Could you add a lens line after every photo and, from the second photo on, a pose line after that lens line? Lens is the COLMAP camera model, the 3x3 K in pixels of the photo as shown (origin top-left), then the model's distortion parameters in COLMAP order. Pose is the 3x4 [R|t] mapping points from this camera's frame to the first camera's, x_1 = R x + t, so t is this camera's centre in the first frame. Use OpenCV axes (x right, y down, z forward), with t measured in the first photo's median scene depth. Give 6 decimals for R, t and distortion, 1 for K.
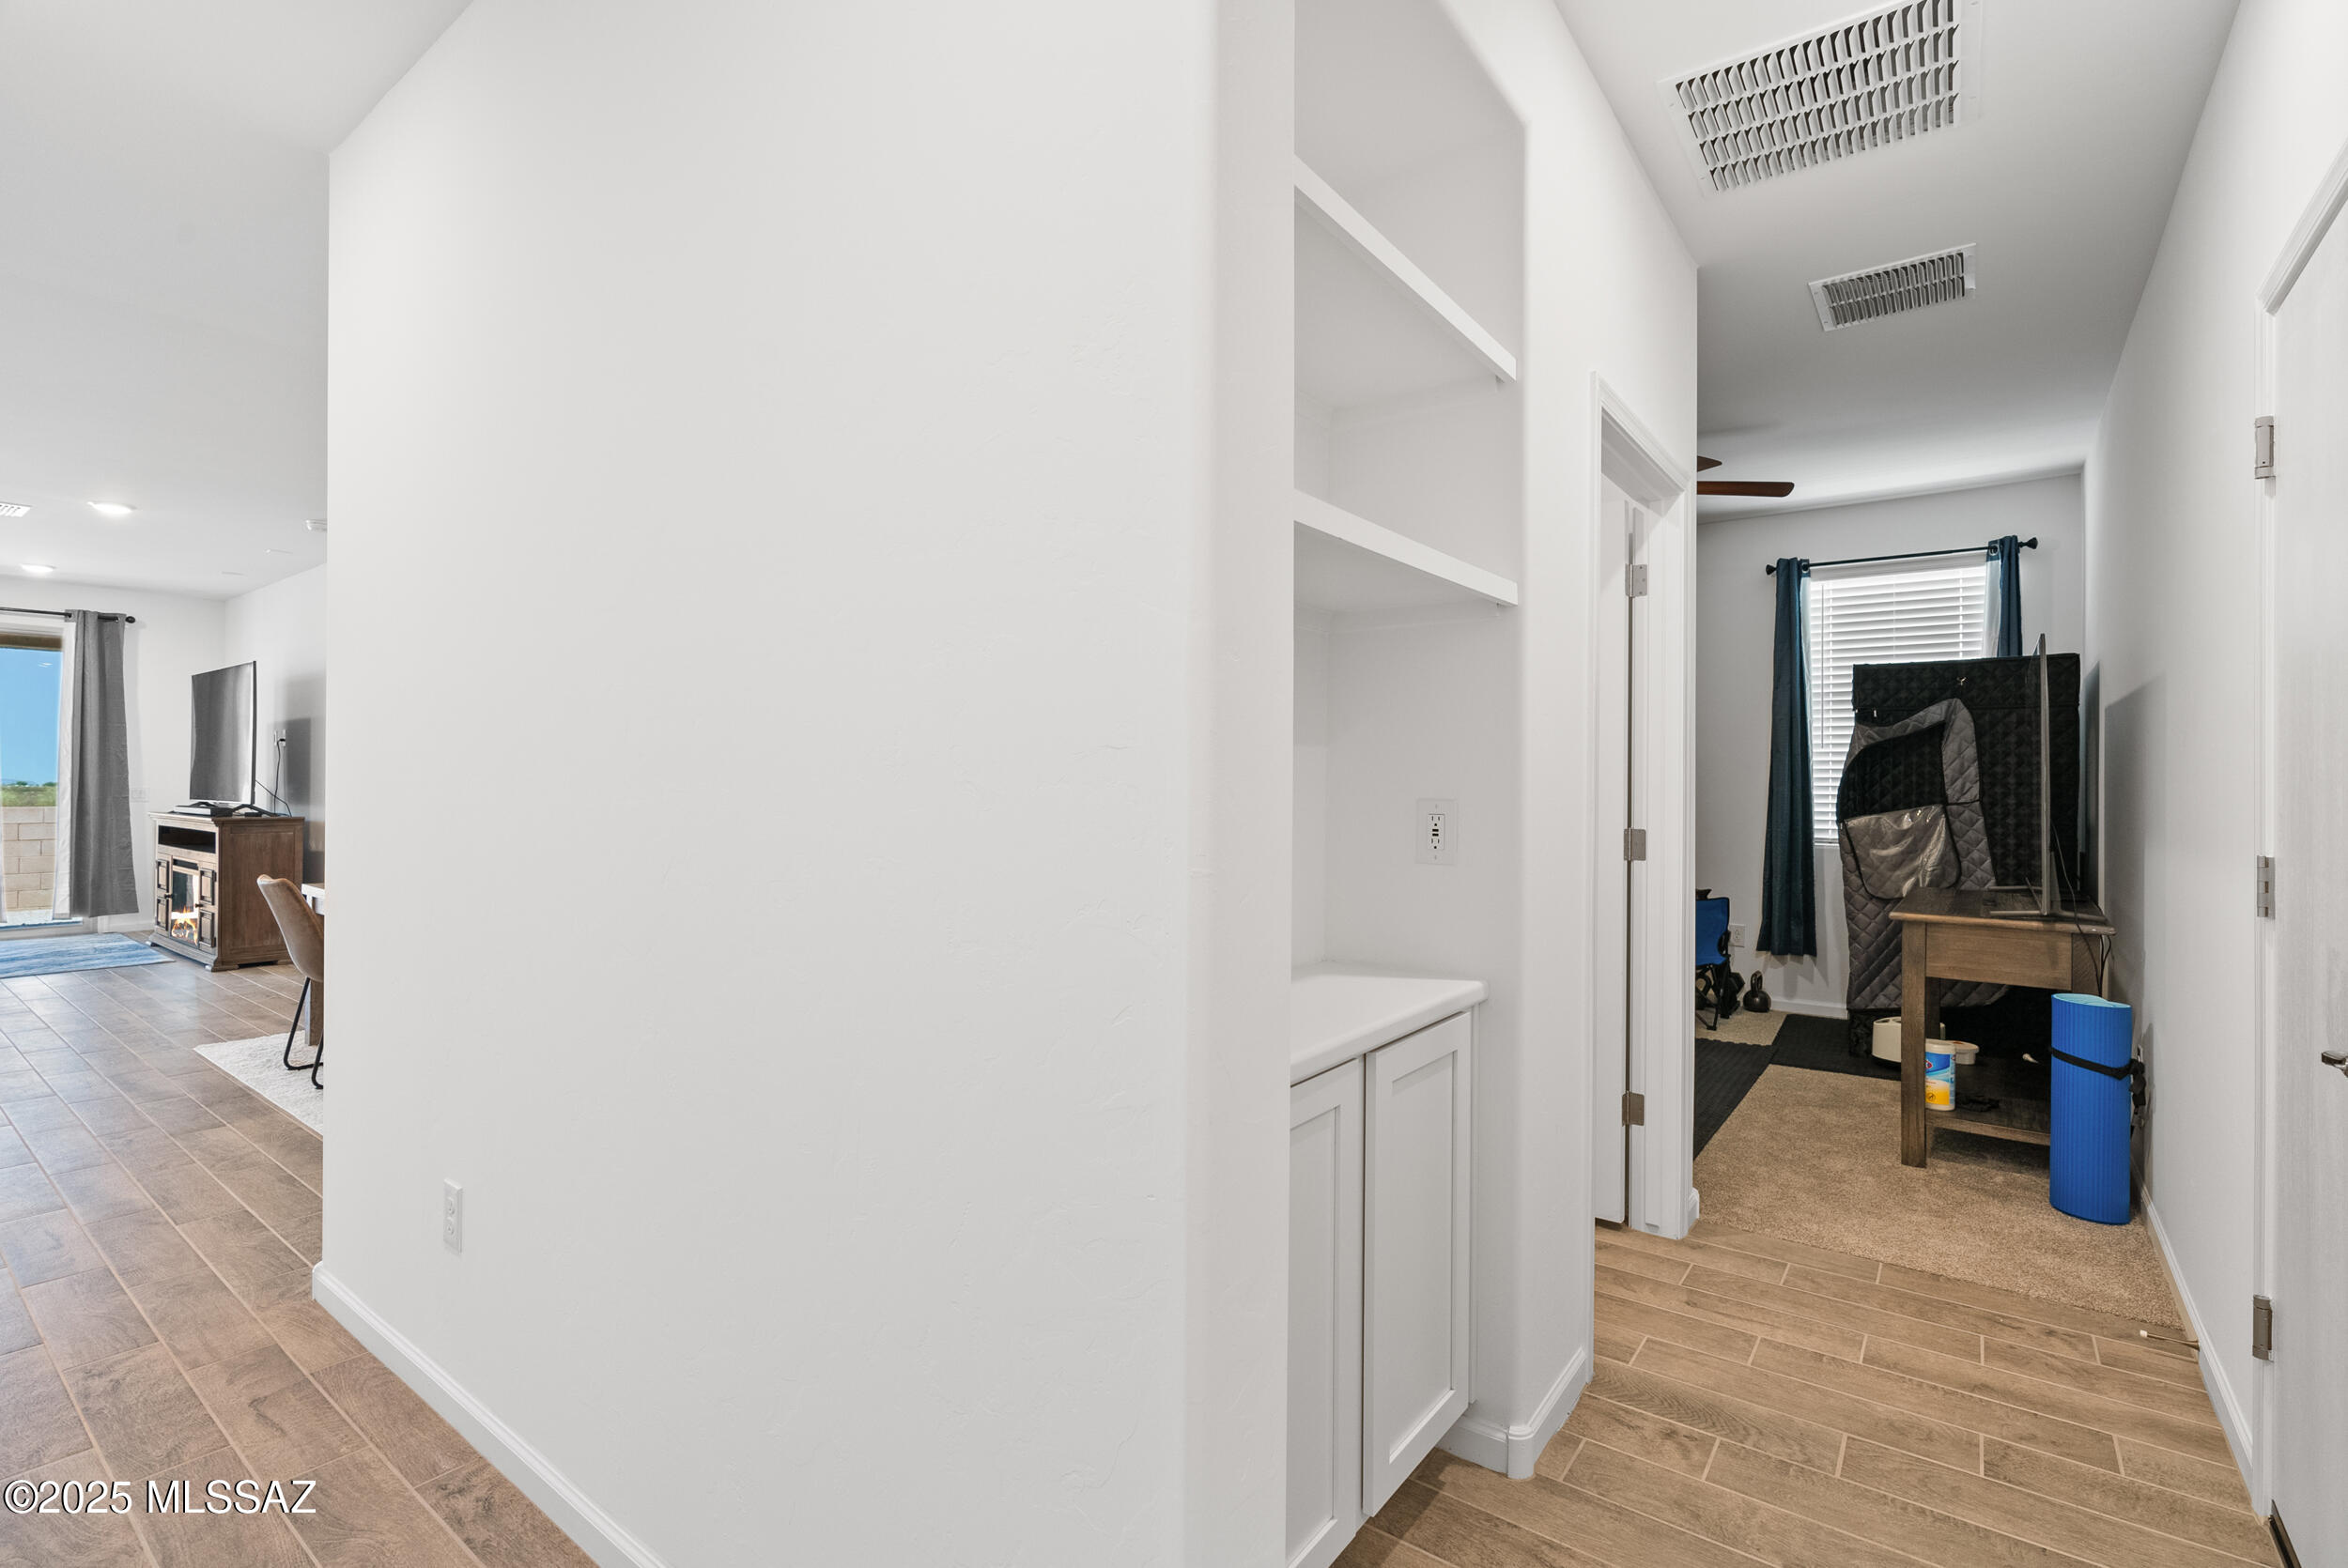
lens RADIAL K [[1069.8, 0, 1170.5], [0, 1069.8, 782.5], [0, 0, 1]] dist [-0.005051, 0.003008]
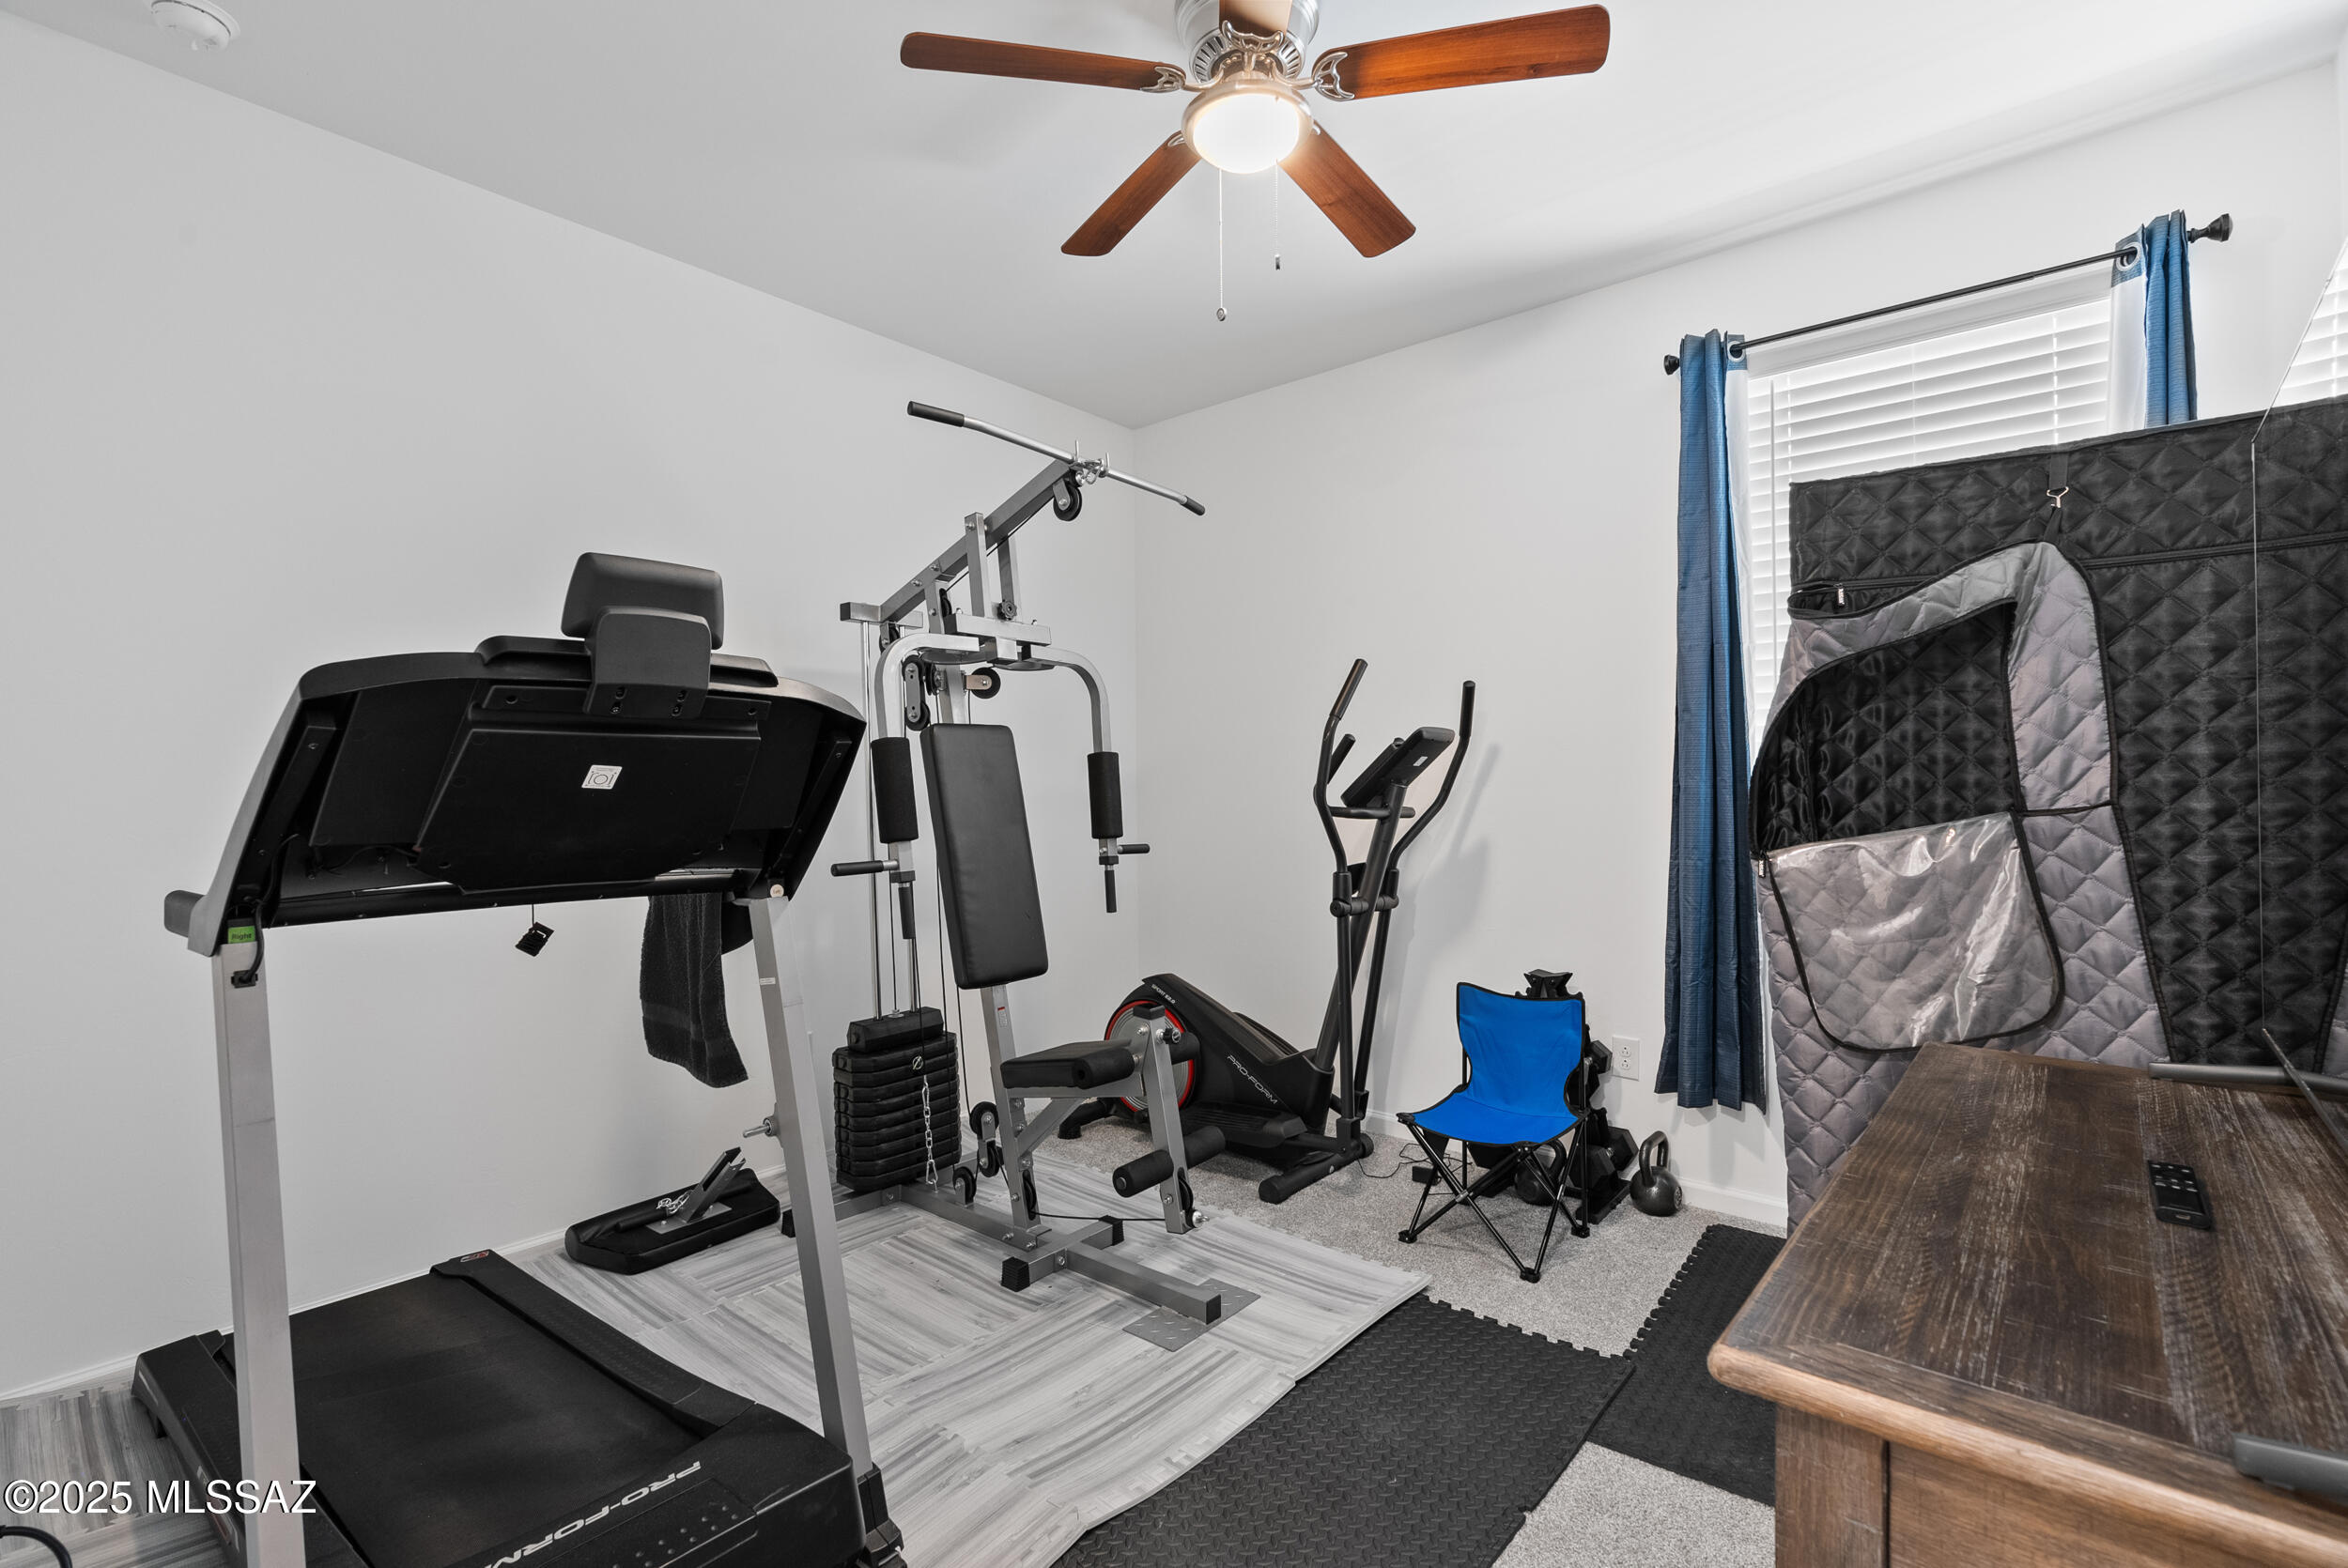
lens RADIAL K [[1069.8, 0, 1170.4], [0, 1069.8, 784.7], [0, 0, 1]] dist [-0.005051, 0.003008]
pose [[0.998367, -0.009688, -0.056303, 0.430048], [0.009480, 0.999947, -0.003945, 0.008166], [0.056338, 0.003405, 0.998406, 0.582111]]
